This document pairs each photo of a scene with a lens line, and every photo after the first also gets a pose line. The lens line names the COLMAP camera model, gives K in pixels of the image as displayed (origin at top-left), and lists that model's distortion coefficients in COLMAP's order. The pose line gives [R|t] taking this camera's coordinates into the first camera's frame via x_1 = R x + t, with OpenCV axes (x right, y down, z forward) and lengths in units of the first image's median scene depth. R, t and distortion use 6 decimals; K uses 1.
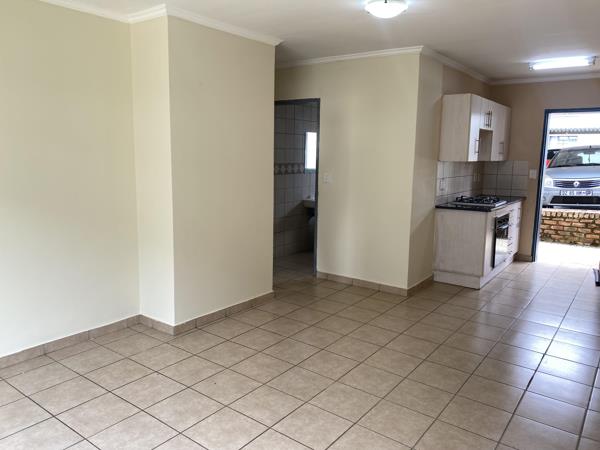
lens RADIAL K [[441.1, 0, 297.3], [0, 441.1, 219.9], [0, 0, 1]] dist [0.004128, -0.010441]
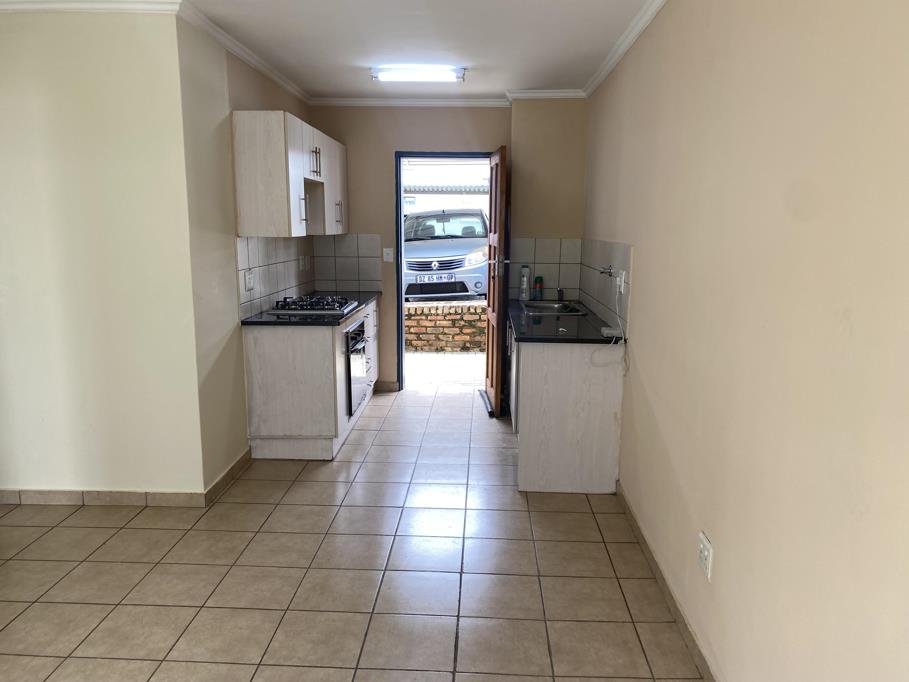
lens RADIAL K [[668.2, 0, 451.0], [0, 668.2, 347.2], [0, 0, 1]] dist [0.004128, -0.010441]
pose [[0.814120, -0.110825, 0.570023, 0.053822], [0.090592, 0.993840, 0.063839, -0.028016], [-0.573586, -0.000333, 0.819145, 0.185723]]
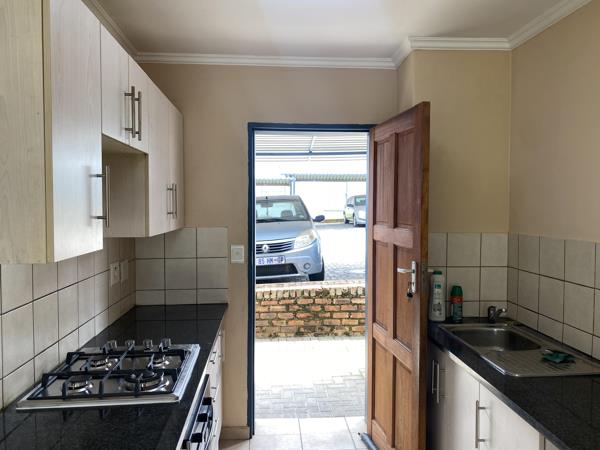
lens RADIAL K [[441.1, 0, 298.9], [0, 441.1, 199.4], [0, 0, 1]] dist [0.004128, -0.010441]
pose [[0.739599, -0.003785, 0.673037, 0.299645], [0.112124, 0.986703, -0.117664, -0.112295], [-0.663643, 0.162488, 0.730189, 0.680060]]
